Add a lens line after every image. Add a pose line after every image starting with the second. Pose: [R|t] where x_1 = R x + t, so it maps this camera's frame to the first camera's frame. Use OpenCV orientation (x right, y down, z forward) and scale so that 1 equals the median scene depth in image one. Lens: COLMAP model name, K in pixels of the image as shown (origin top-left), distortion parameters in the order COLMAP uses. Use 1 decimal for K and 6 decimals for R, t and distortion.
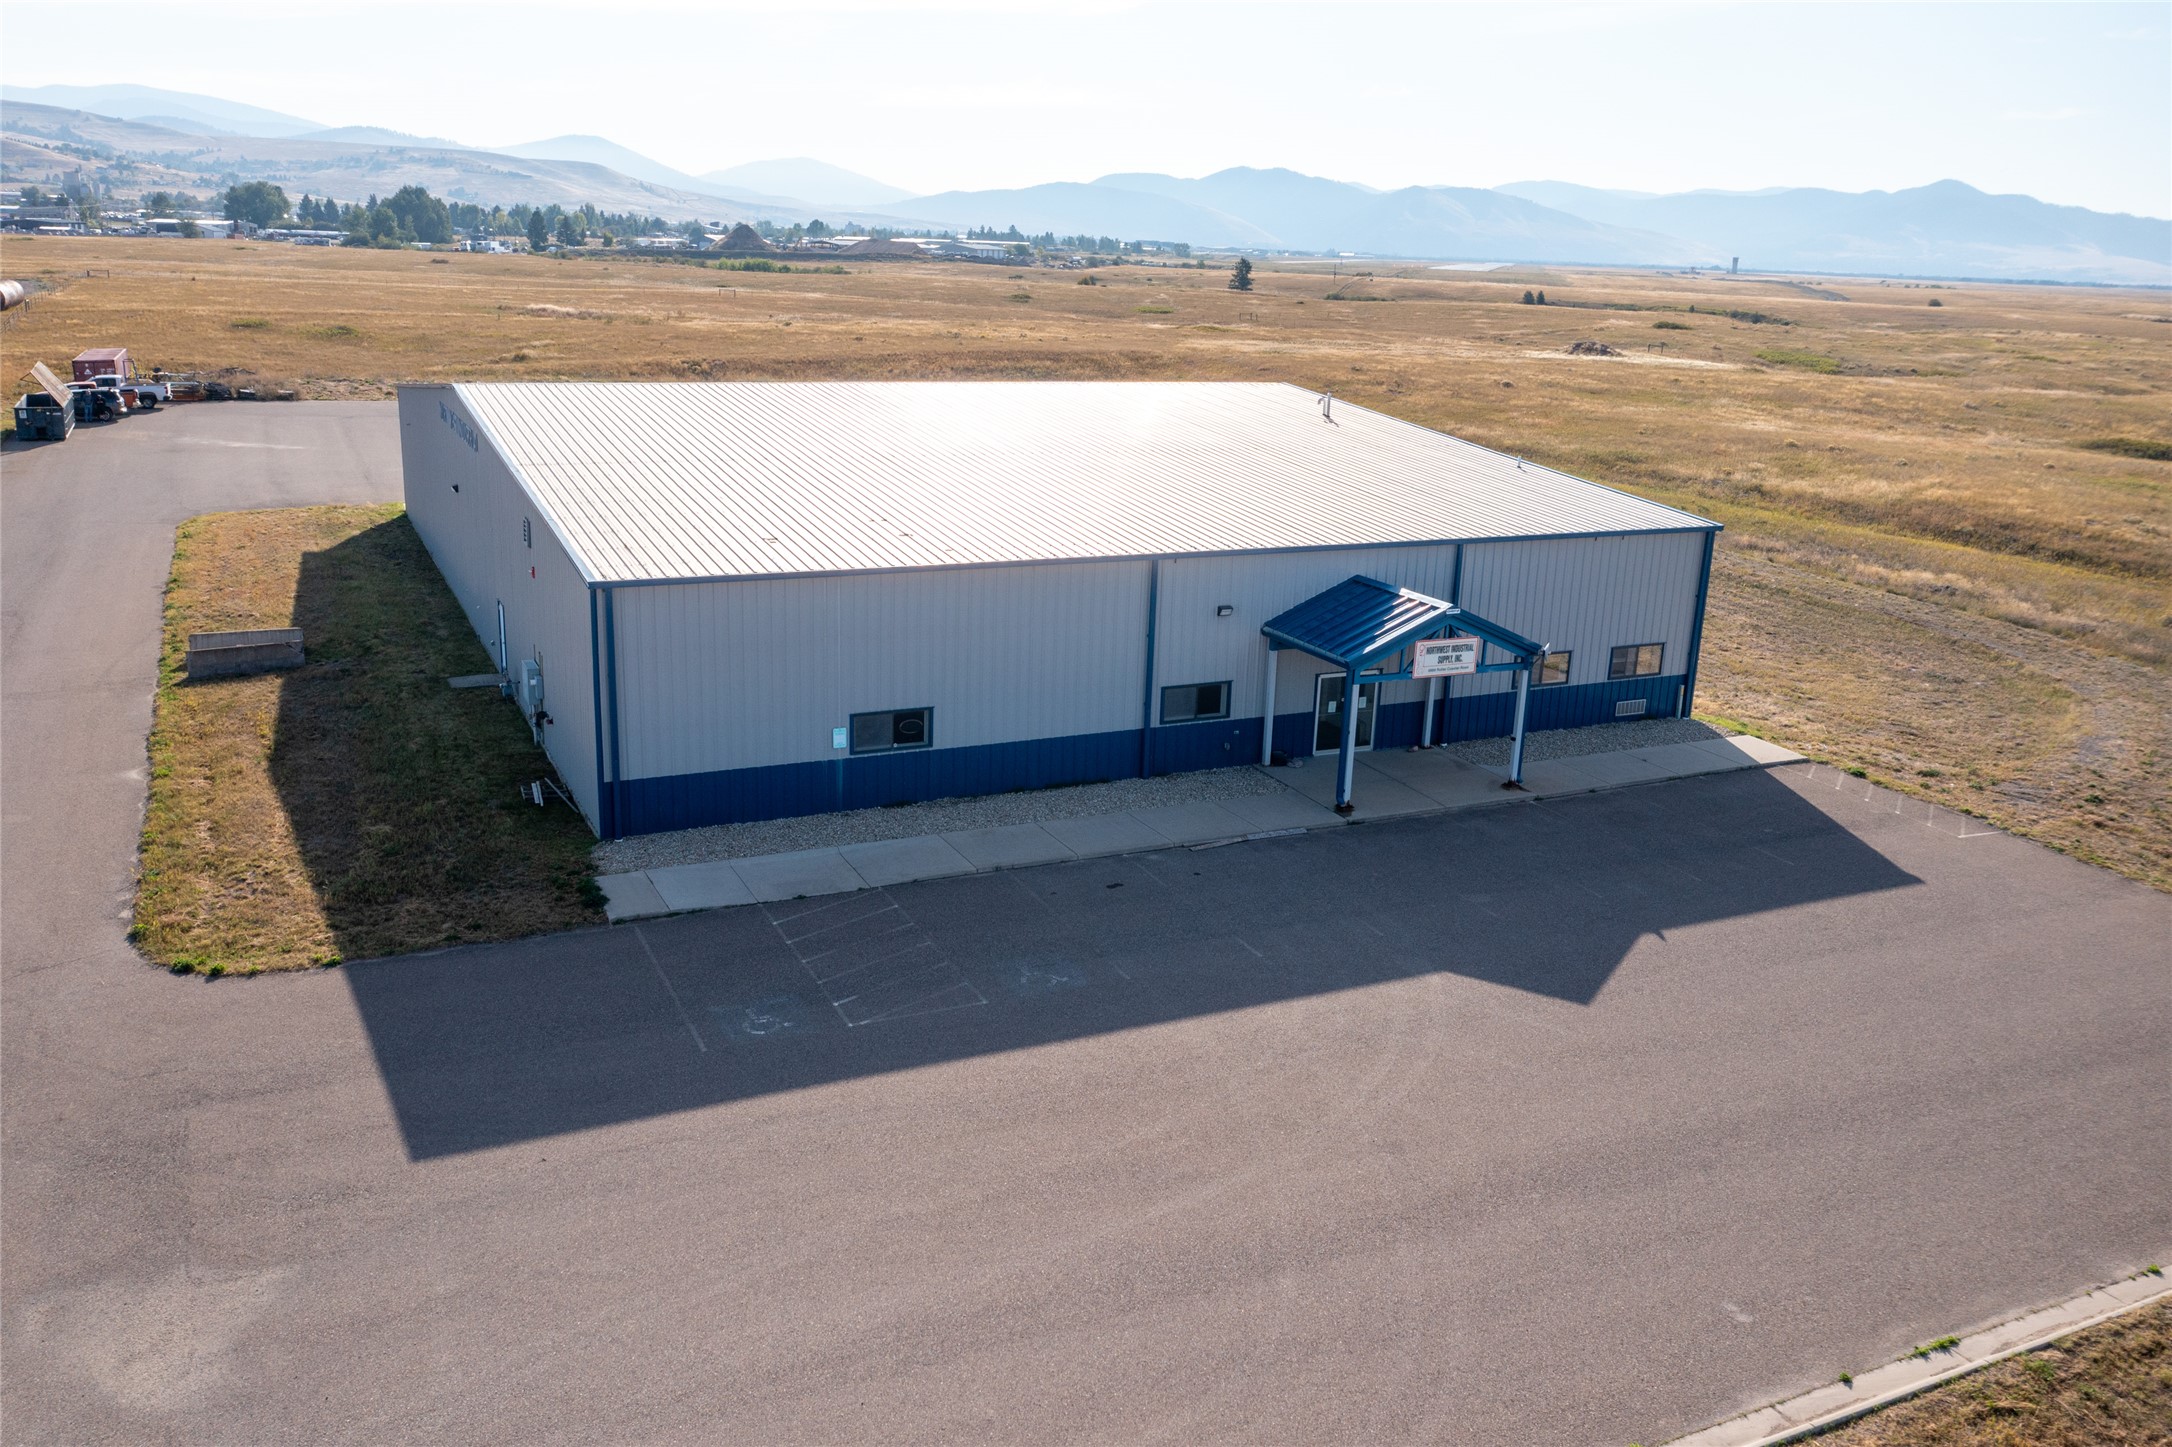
lens RADIAL K [[1711.8, 0, 1092.0], [0, 1711.8, 719.3], [0, 0, 1]] dist [-0.014977, -0.000102]
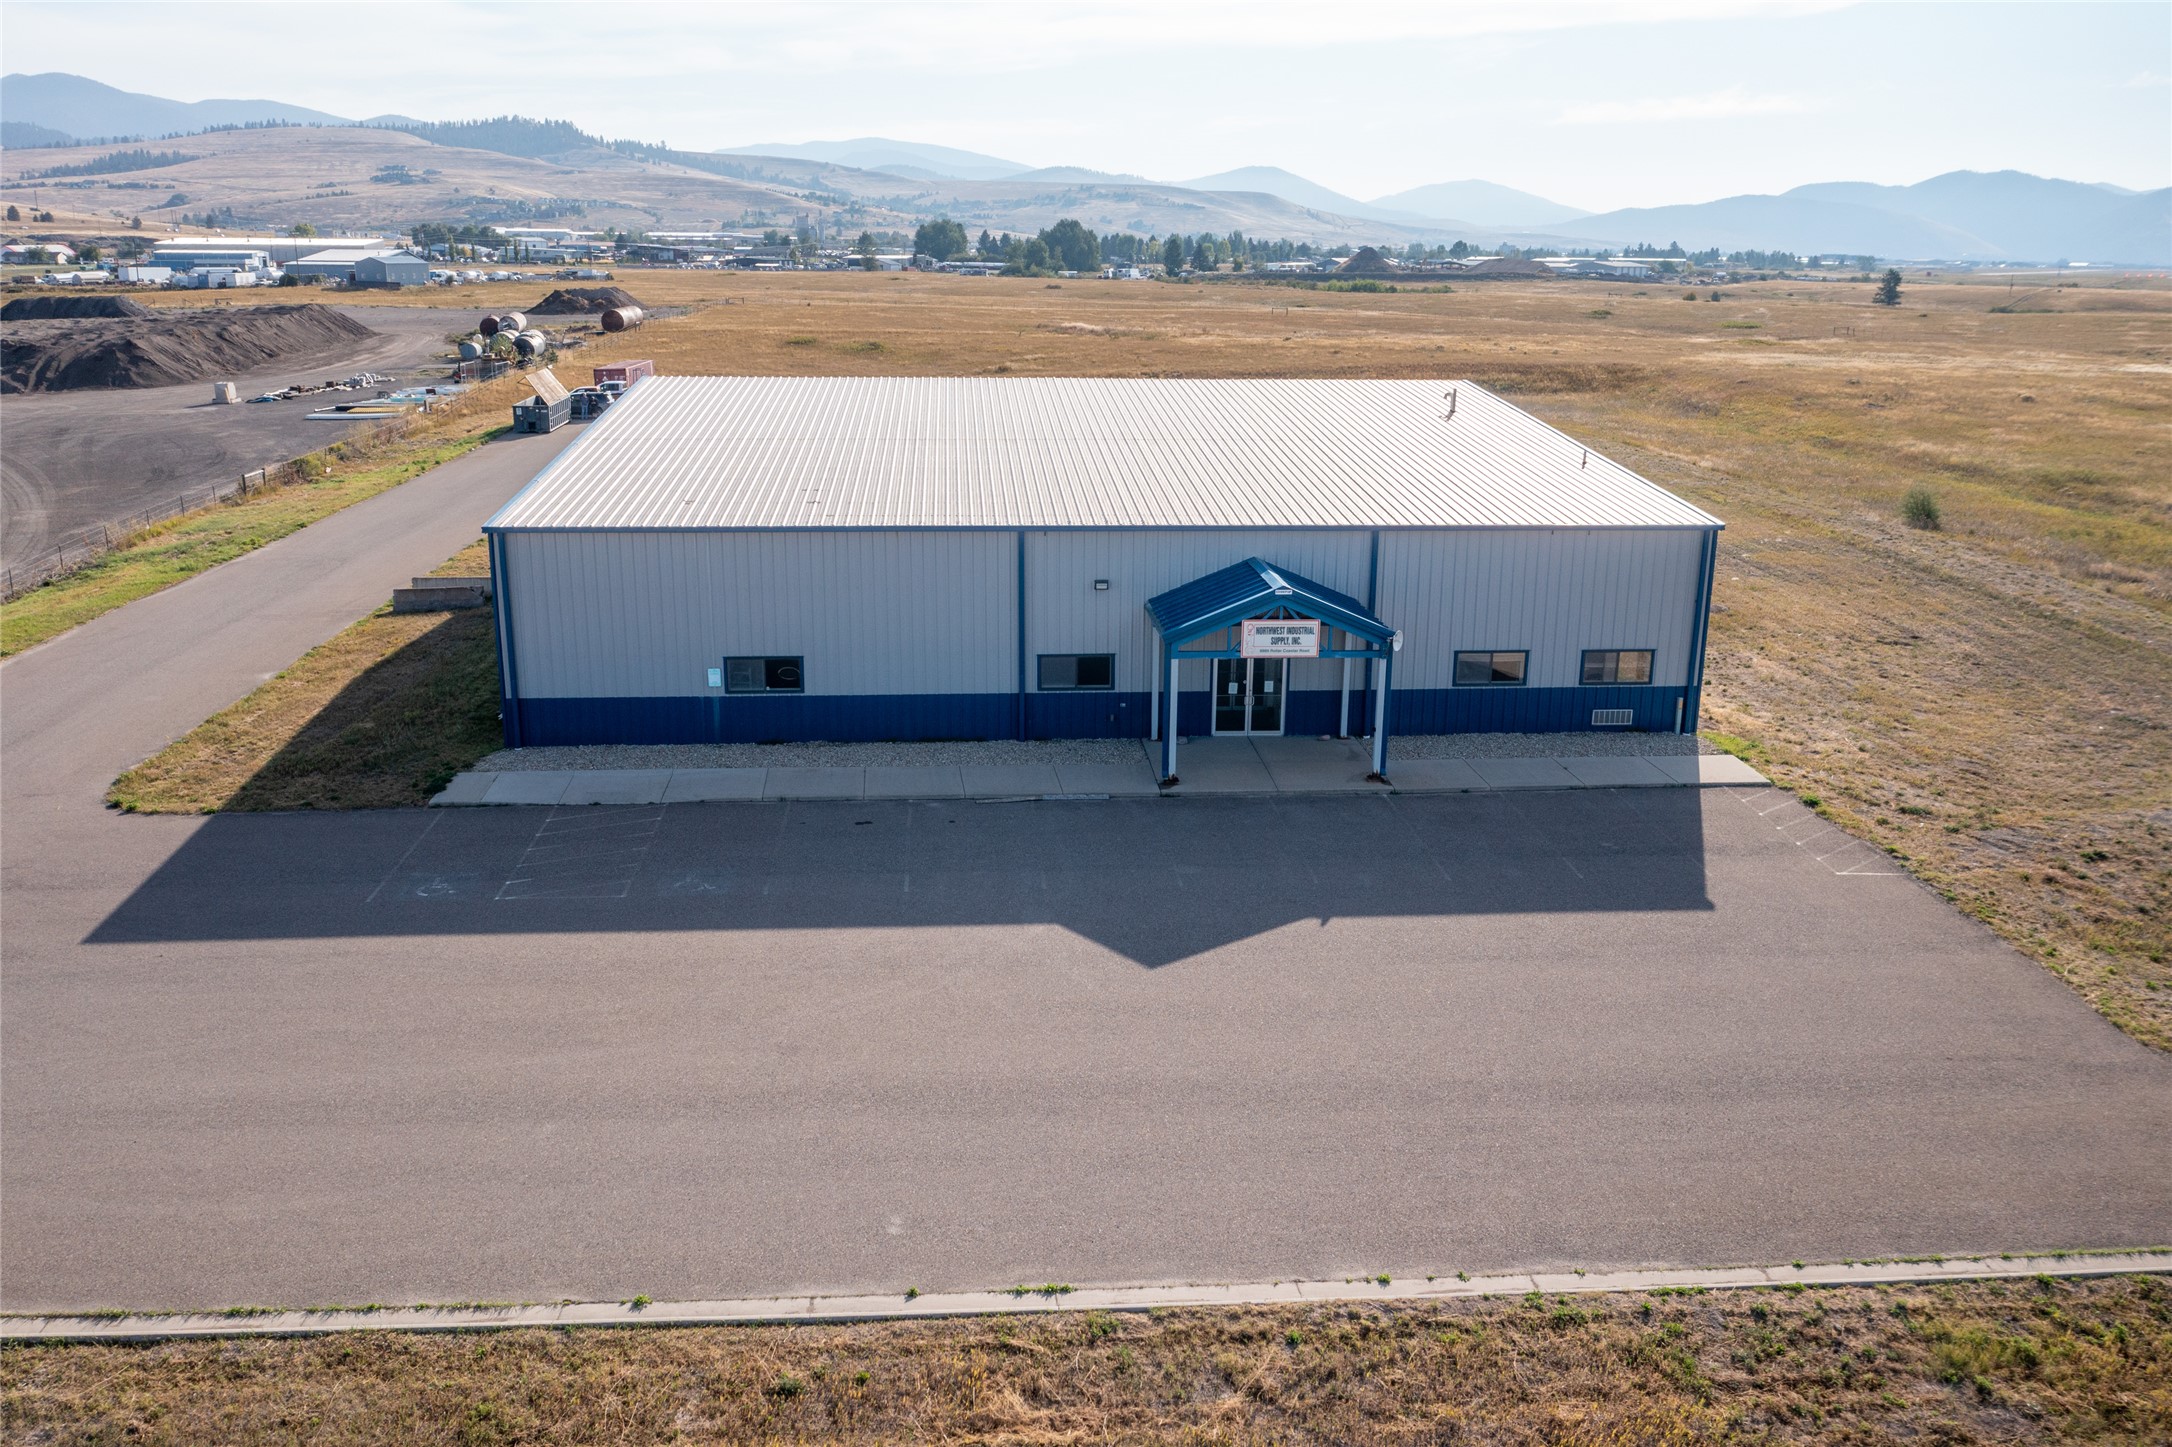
lens RADIAL K [[1711.8, 0, 1091.5], [0, 1711.8, 716.4], [0, 0, 1]] dist [-0.014977, -0.000102]
pose [[0.931437, 0.069889, -0.357129, 0.416911], [-0.075010, 0.997183, -0.000489, 0.015712], [0.356089, 0.027244, 0.934055, 0.031264]]
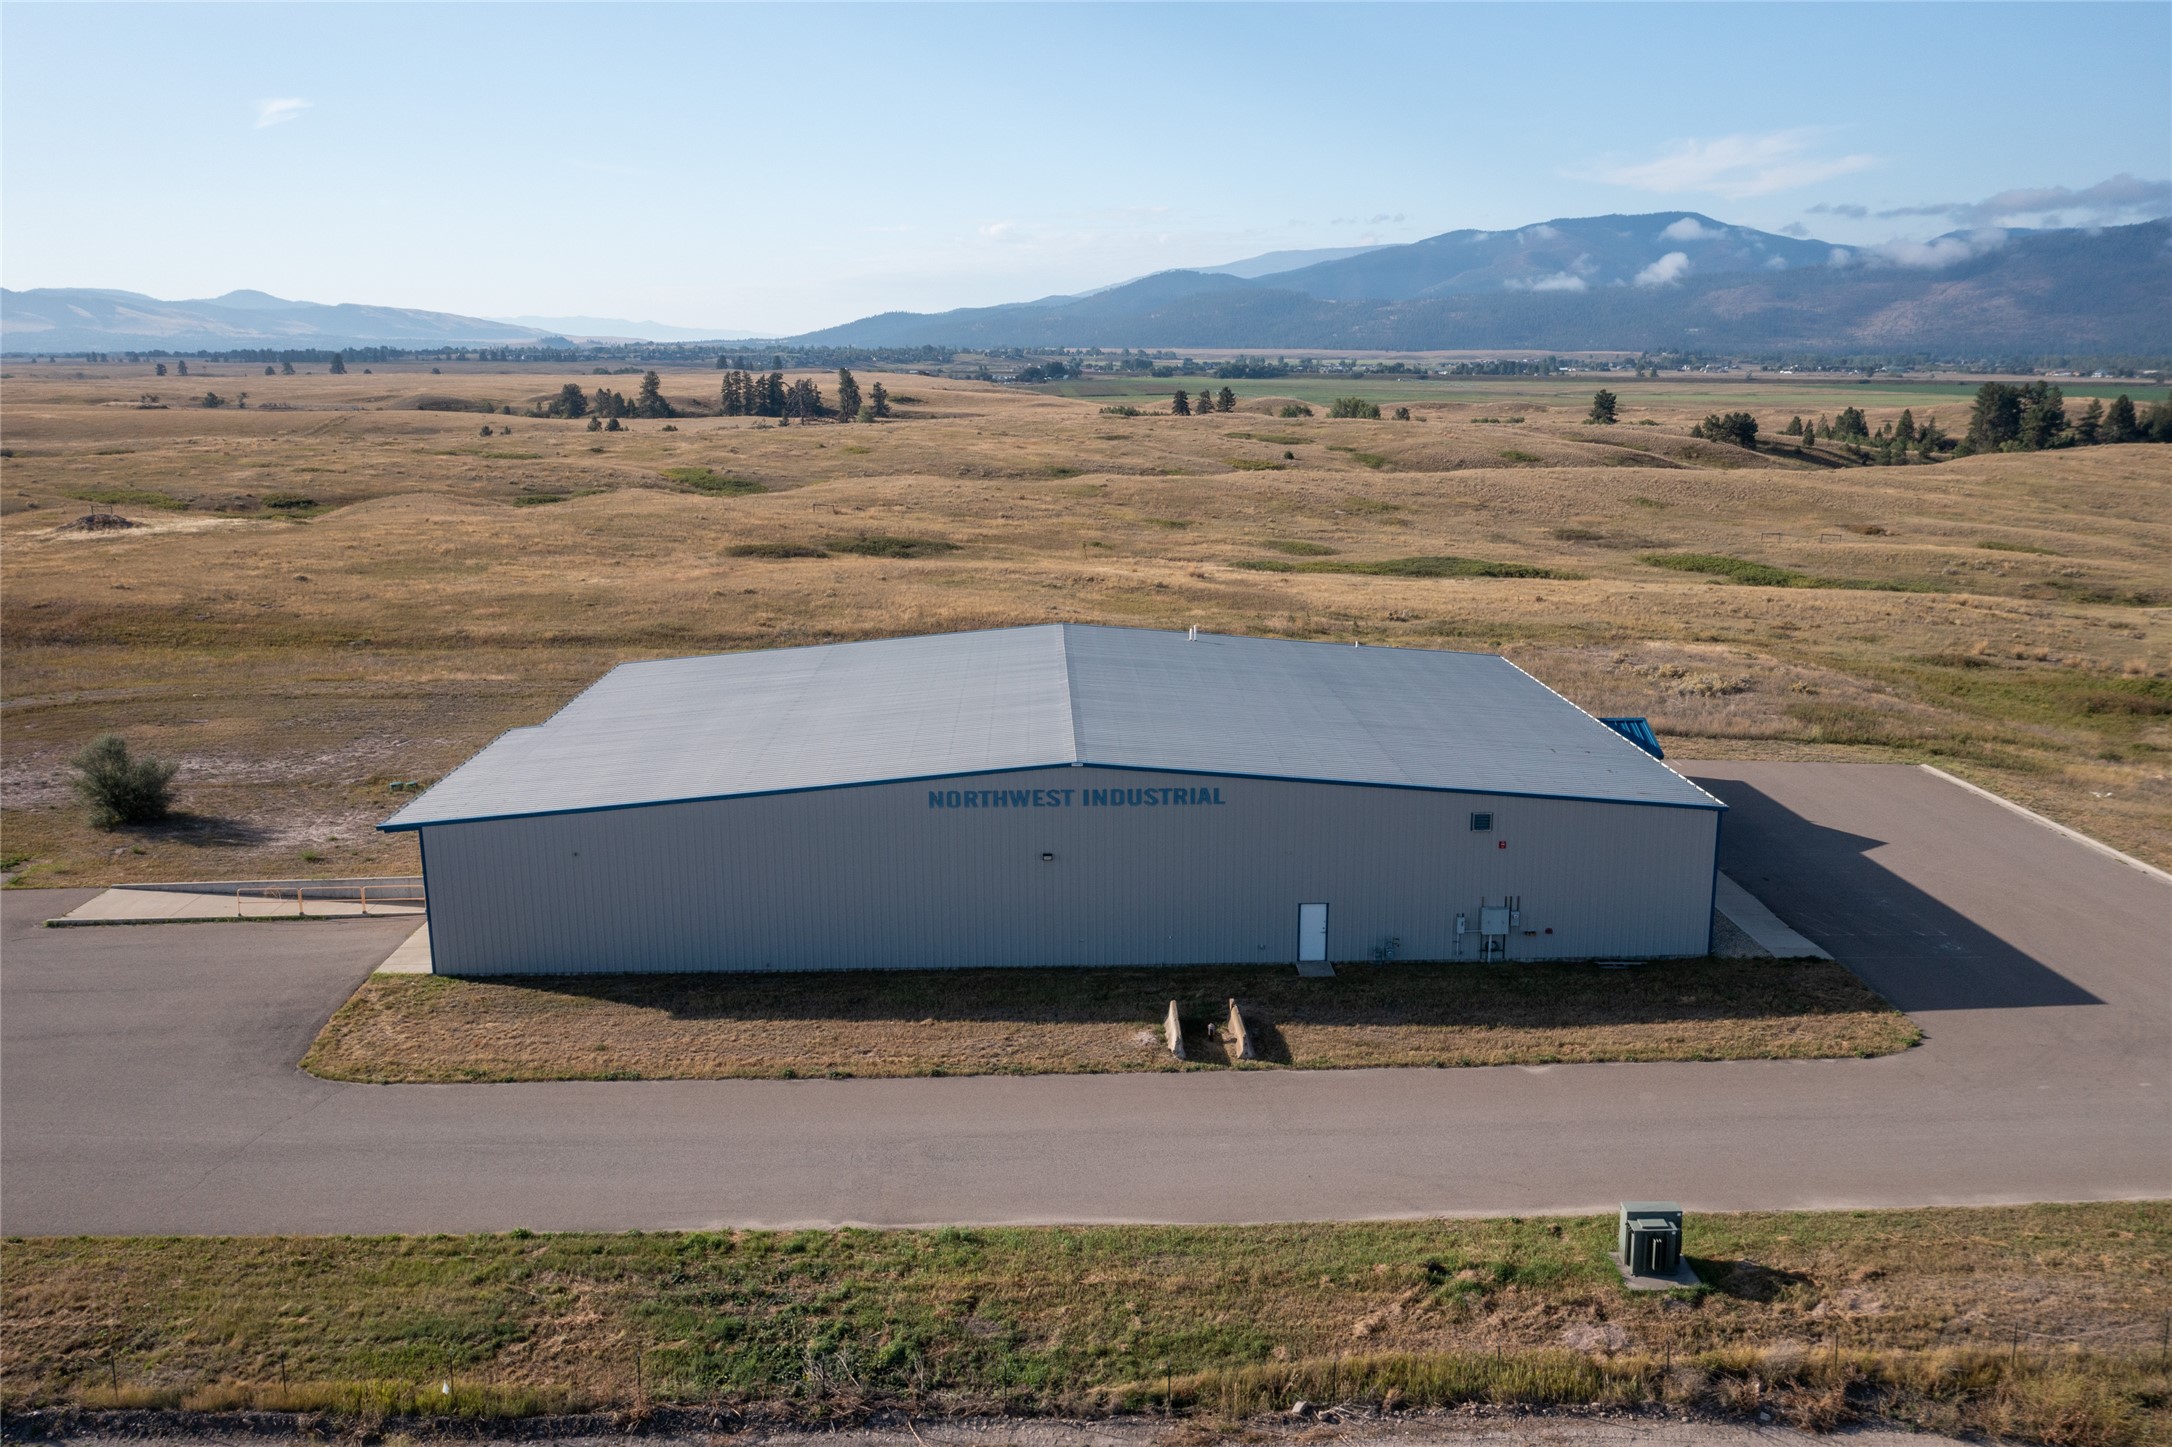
lens RADIAL K [[1711.8, 0, 1089.4], [0, 1711.8, 723.5], [0, 0, 1]] dist [-0.014977, -0.000102]
pose [[0.400828, -0.233220, 0.885972, -1.637709], [0.260441, 0.956164, 0.133869, -0.444859], [-0.878355, 0.177085, 0.443997, 0.604847]]
